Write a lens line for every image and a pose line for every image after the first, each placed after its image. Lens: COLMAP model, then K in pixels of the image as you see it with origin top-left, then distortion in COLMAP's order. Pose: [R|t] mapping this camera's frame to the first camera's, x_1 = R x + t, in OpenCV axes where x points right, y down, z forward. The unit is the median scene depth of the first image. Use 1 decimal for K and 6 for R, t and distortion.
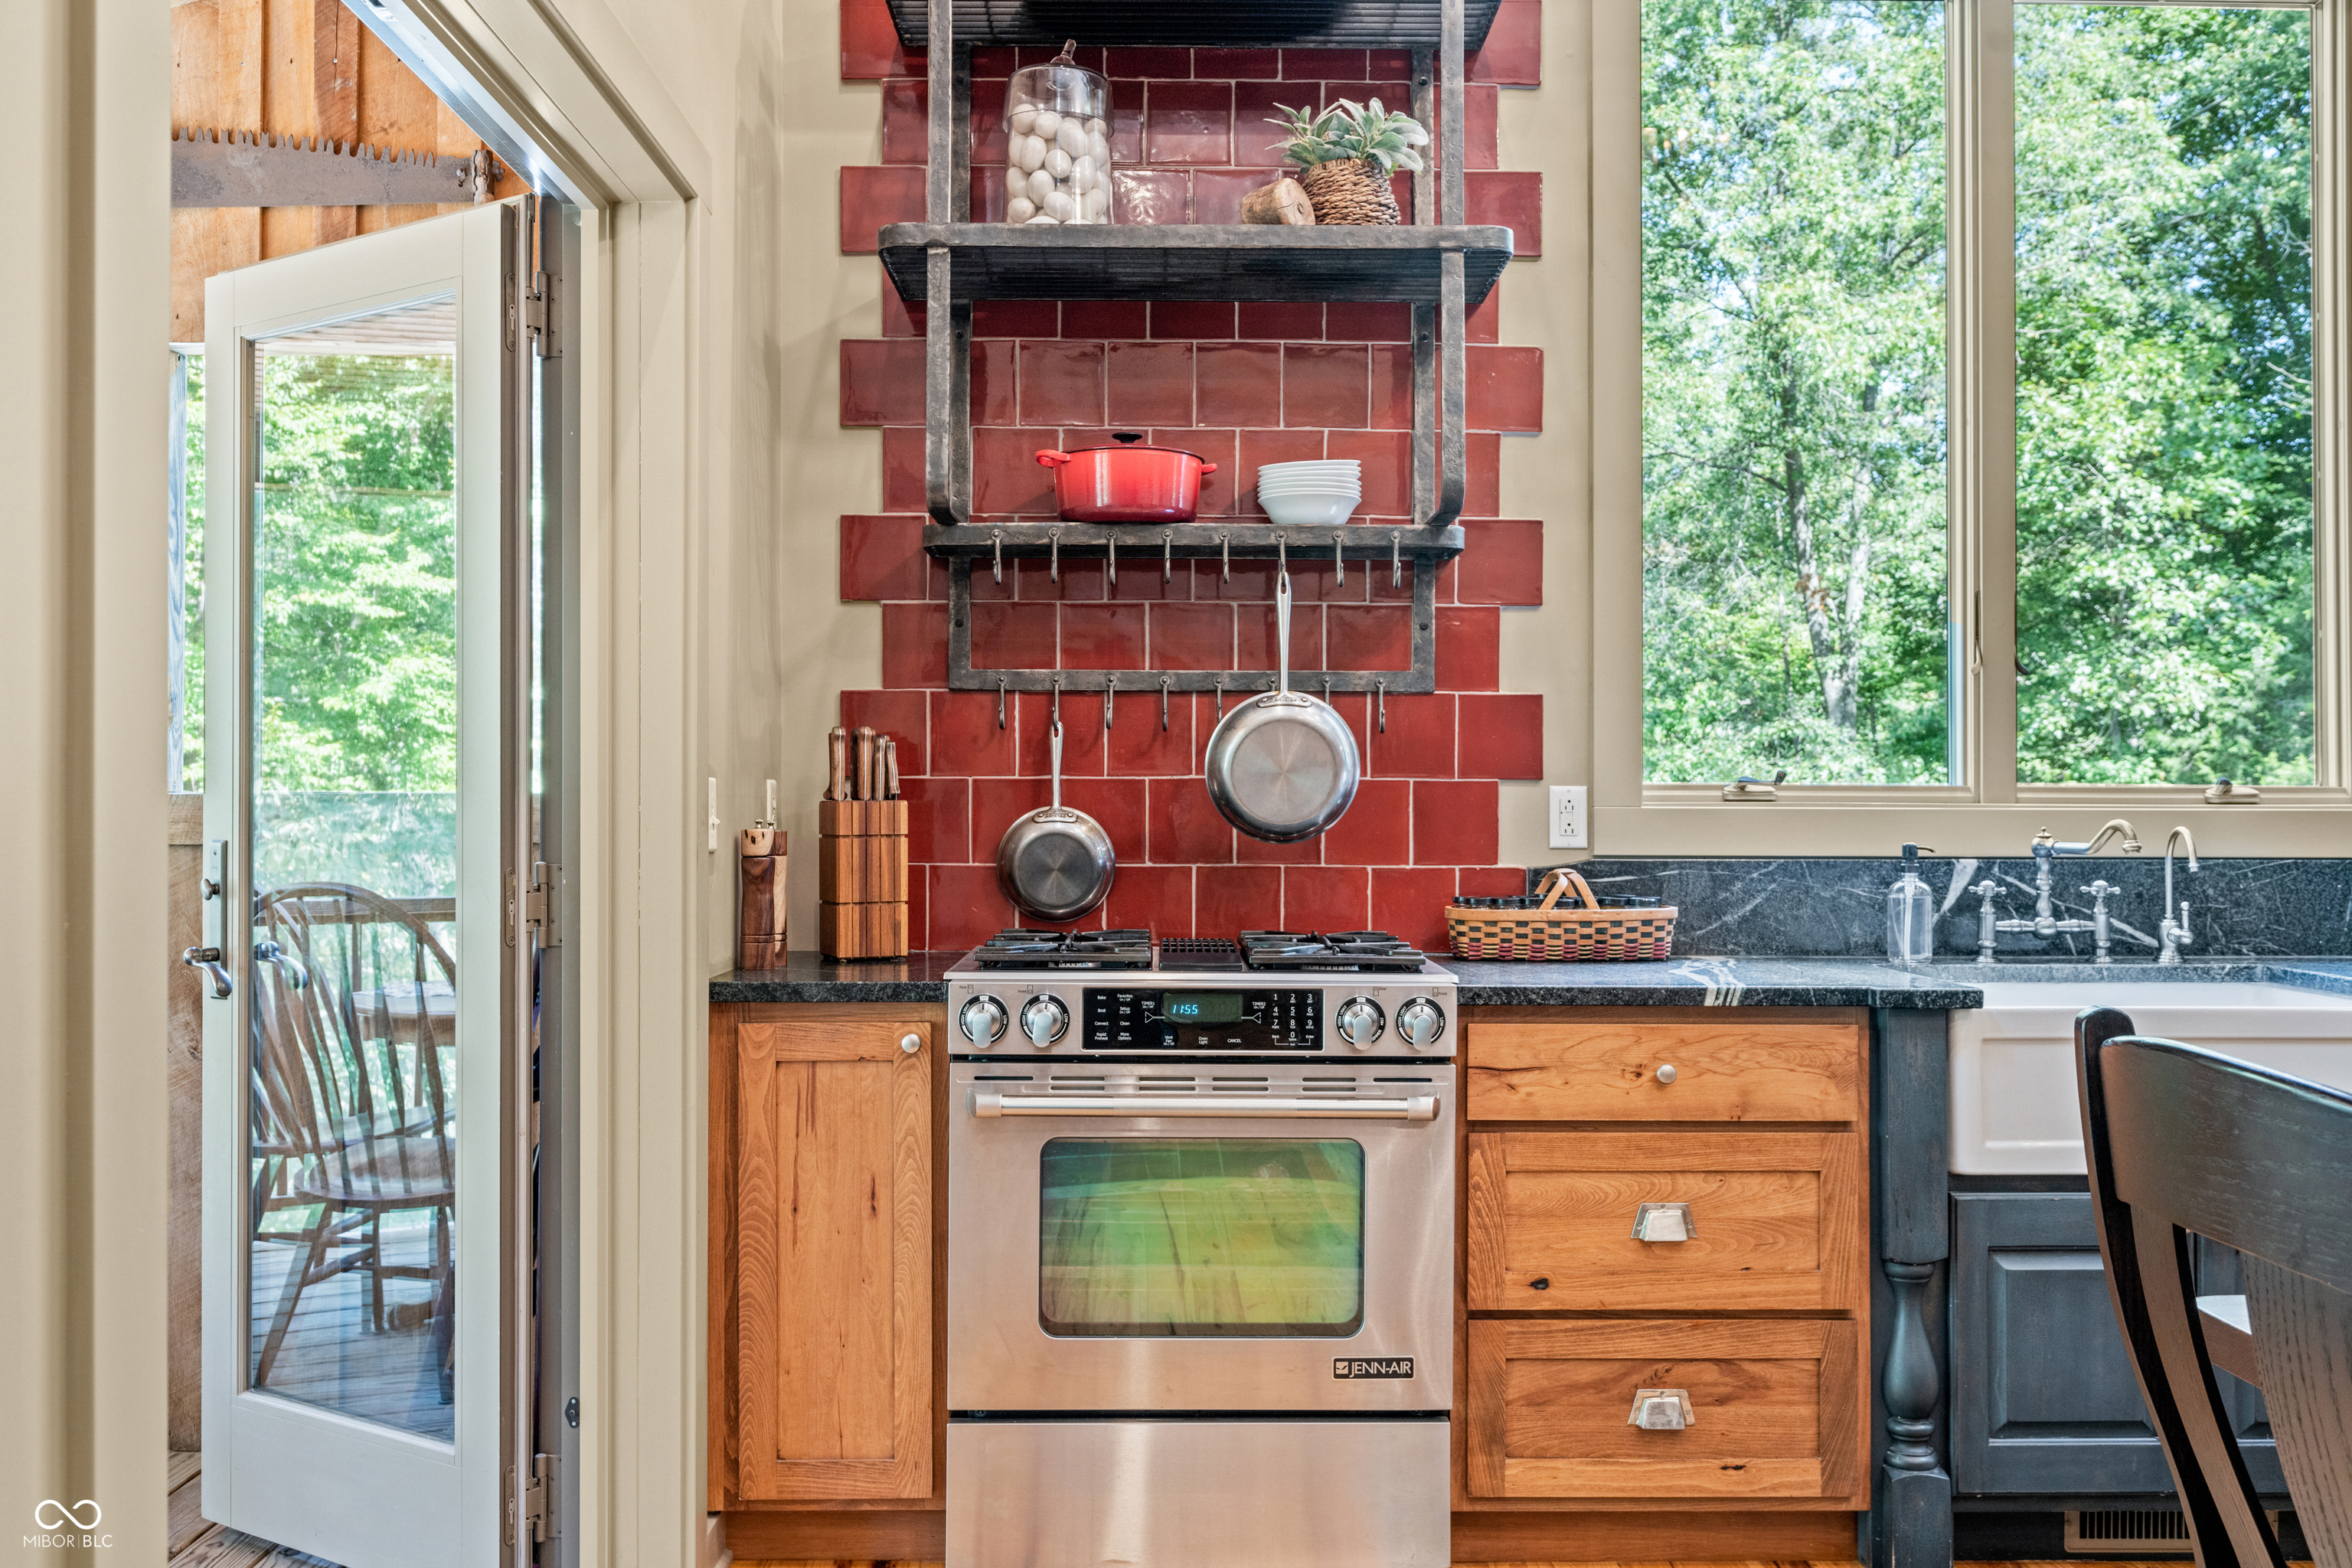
lens RADIAL K [[2052.0, 0, 1181.4], [0, 2052.0, 785.5], [0, 0, 1]] dist [-0.021507, 0.023869]
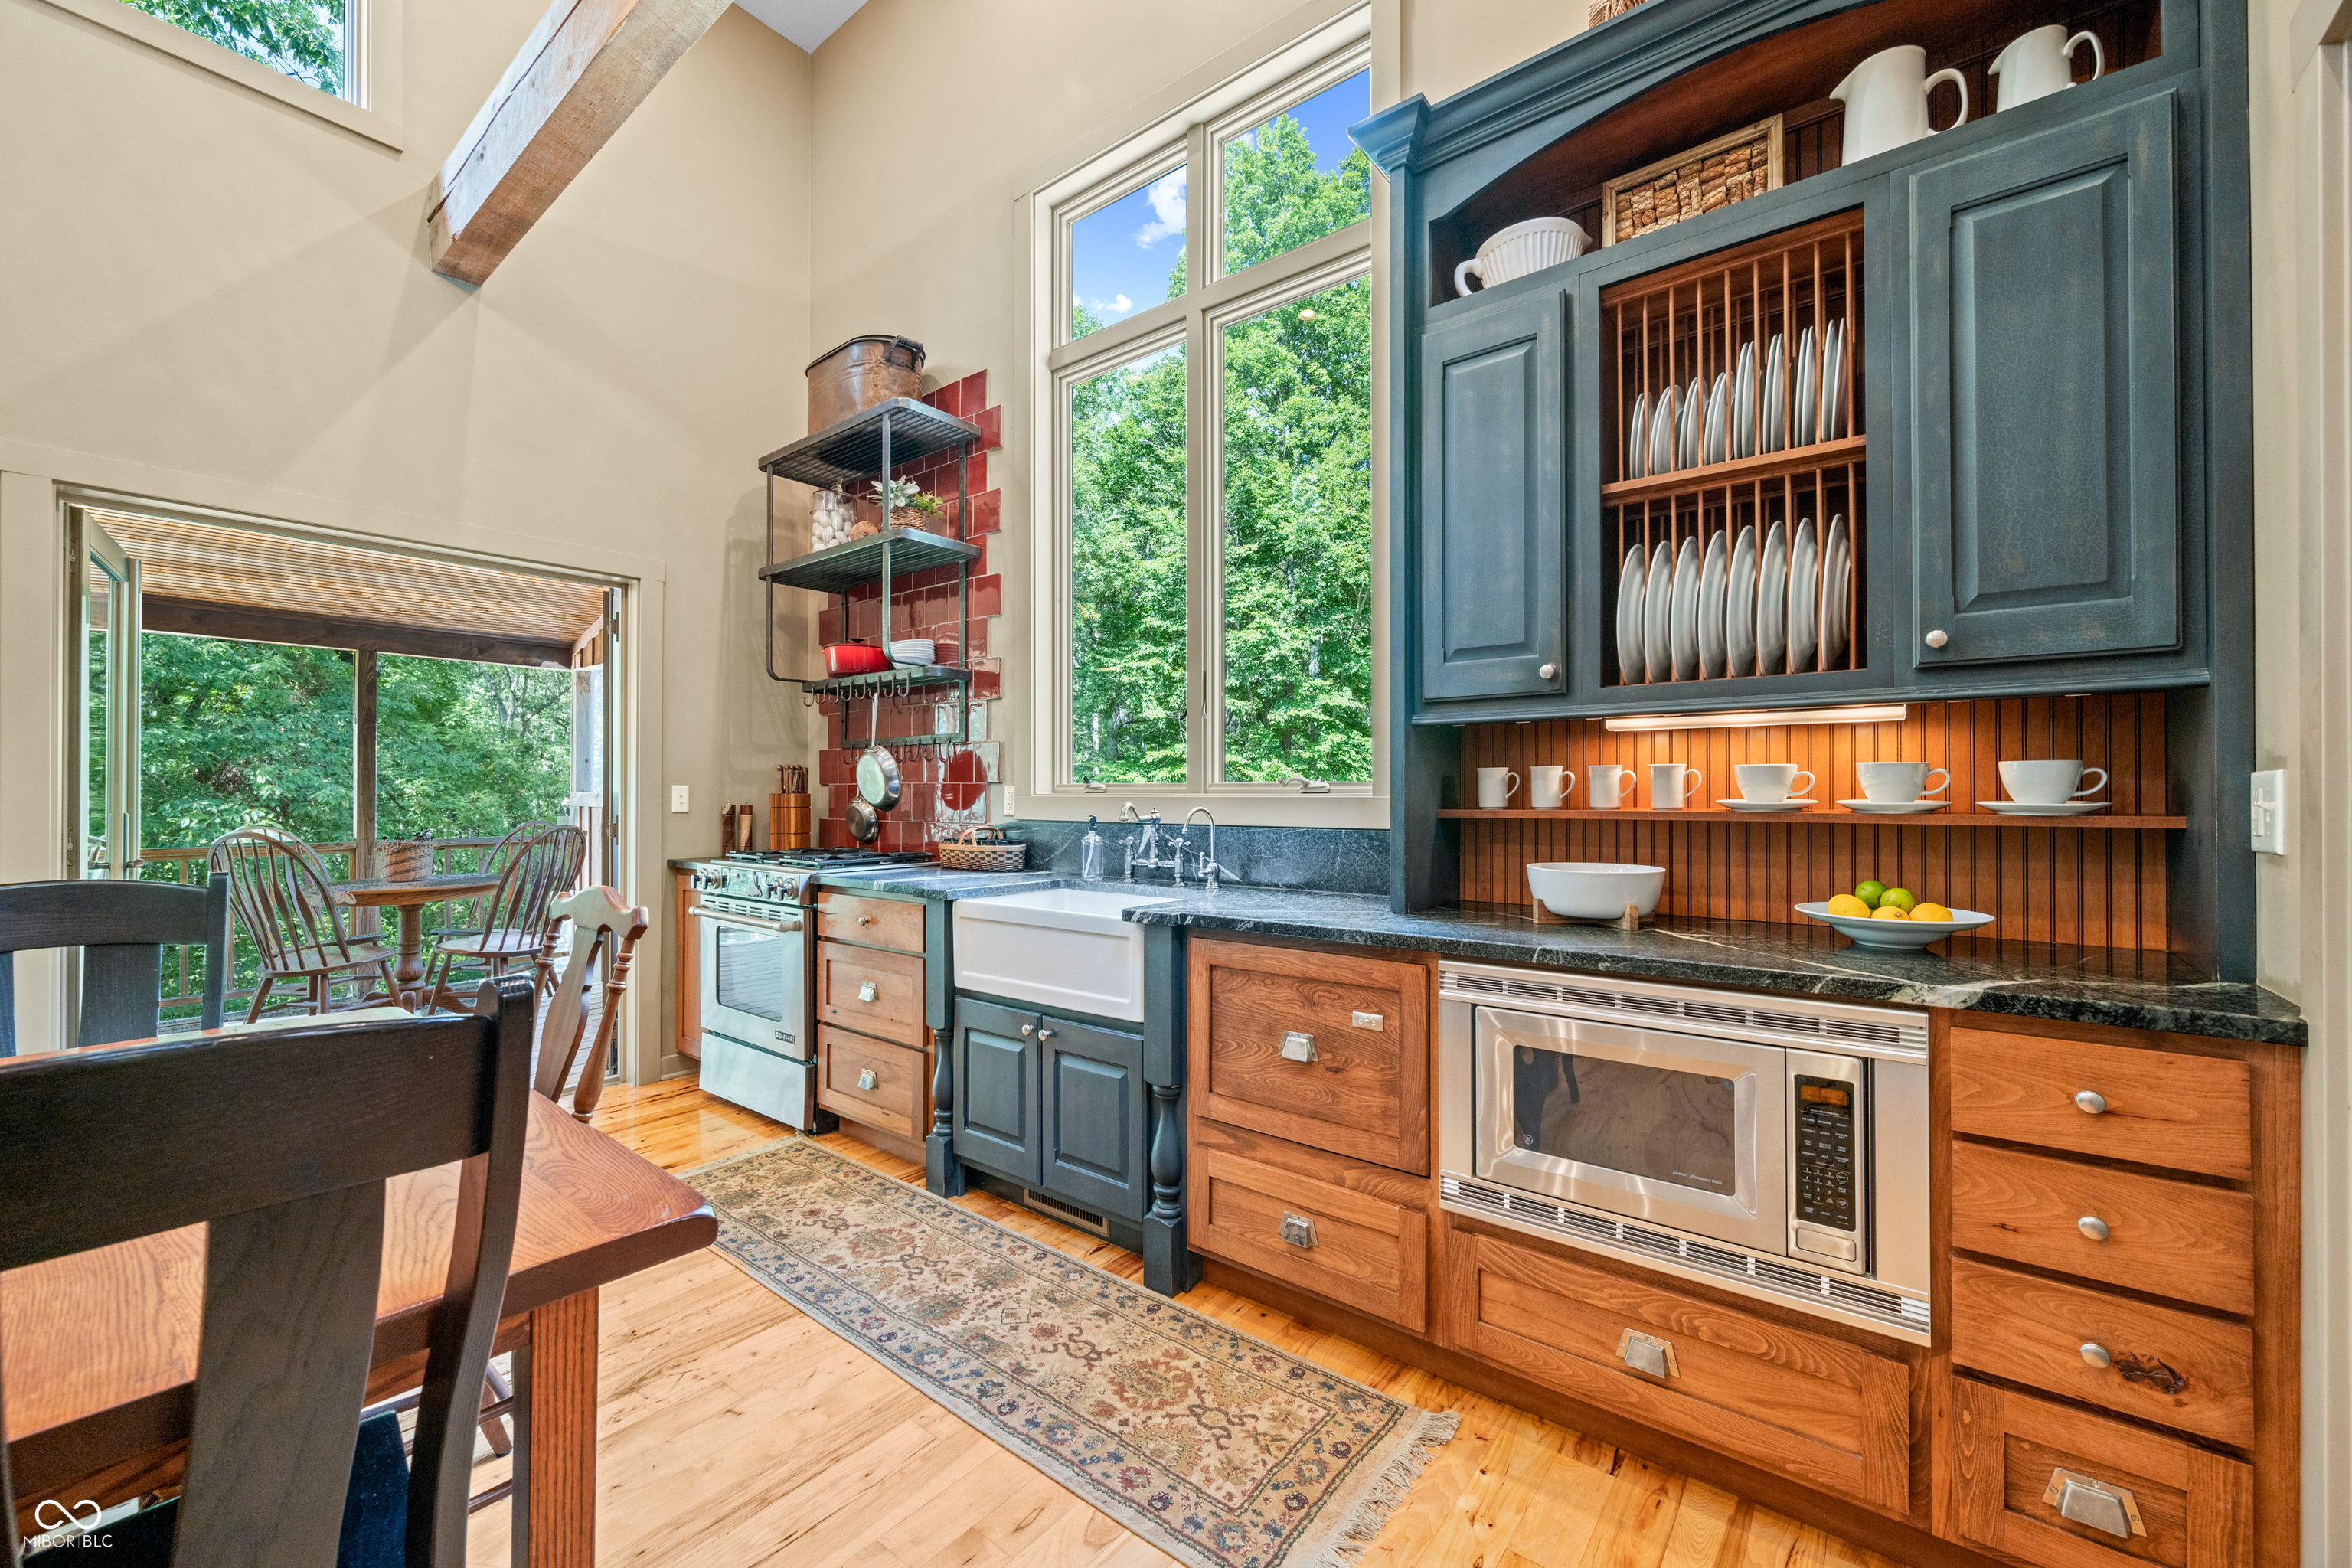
lens RADIAL K [[927.1, 0, 1172.4], [0, 927.1, 788.4], [0, 0, 1]] dist [-0.002873, 0.000861]
pose [[0.773766, -0.007619, -0.633426, 0.953178], [0.006918, 0.999970, -0.003577, 0.007461], [0.633434, -0.001615, 0.773795, 0.399362]]
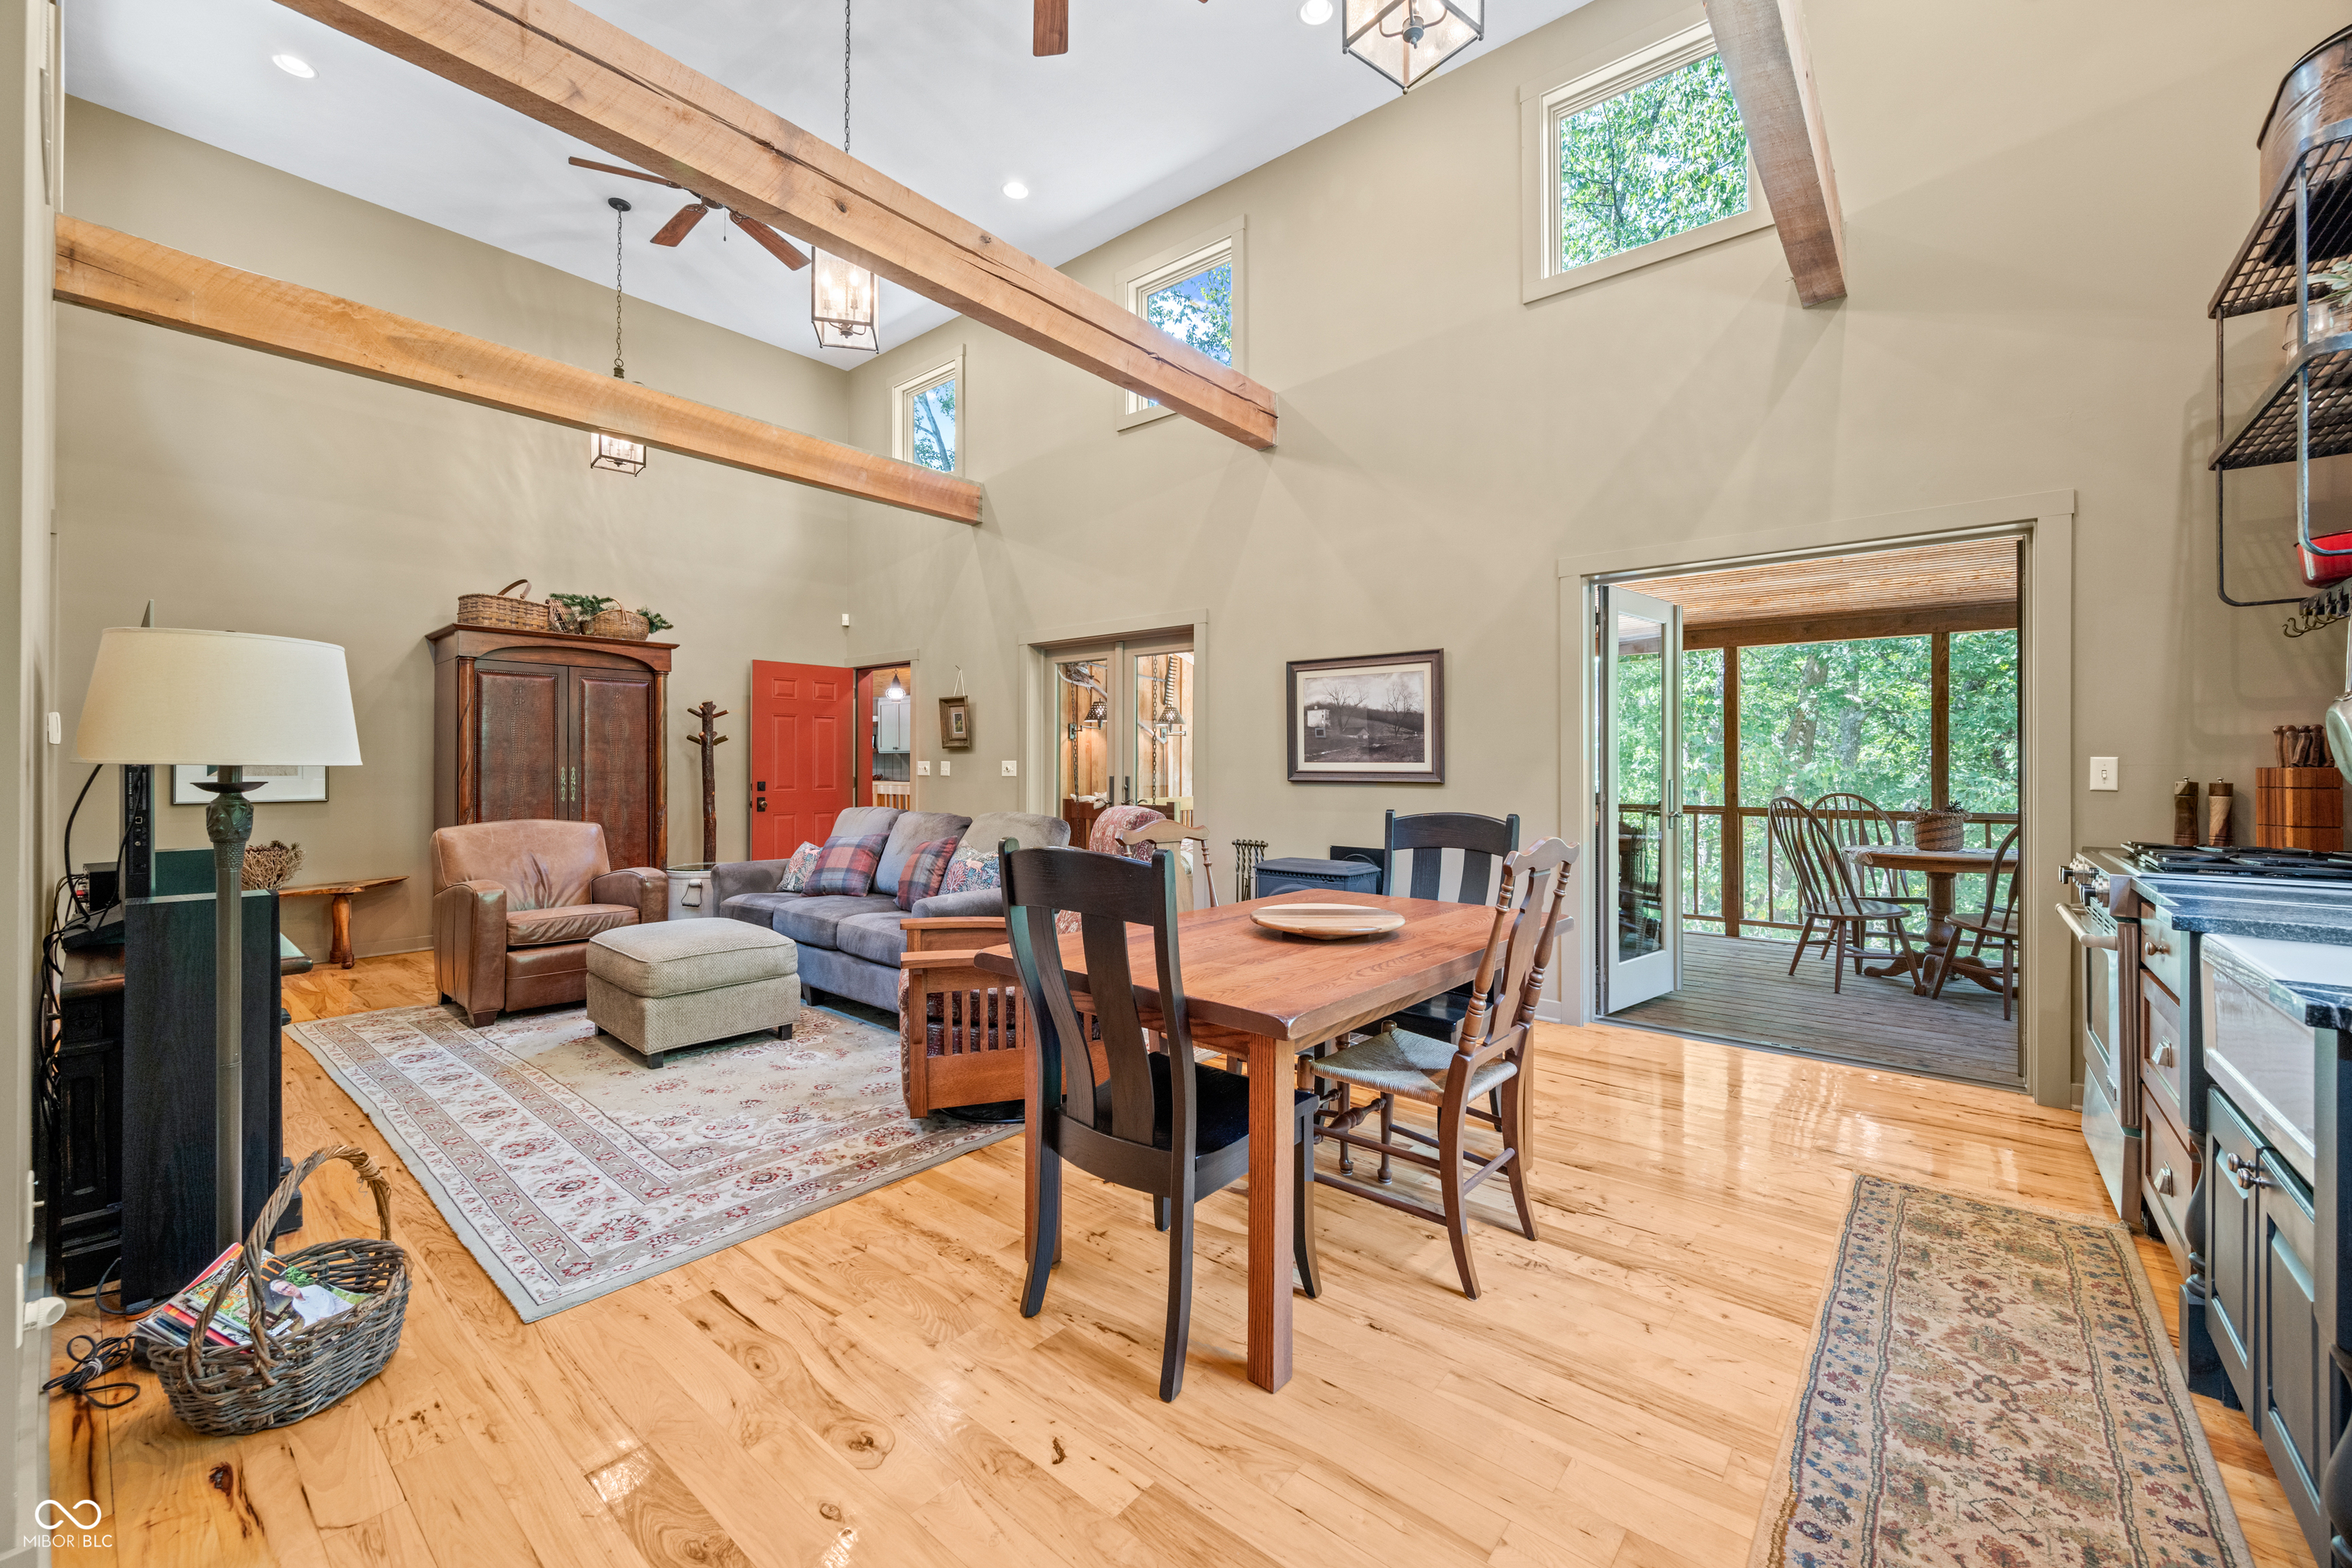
lens RADIAL K [[927.1, 0, 1200.3], [0, 927.1, 766.6], [0, 0, 1]] dist [-0.002873, 0.000861]
pose [[-0.643049, -0.003286, -0.765818, 1.045026], [0.002400, 0.999977, -0.006306, 0.008982], [0.765822, -0.005893, -0.643026, 0.782924]]
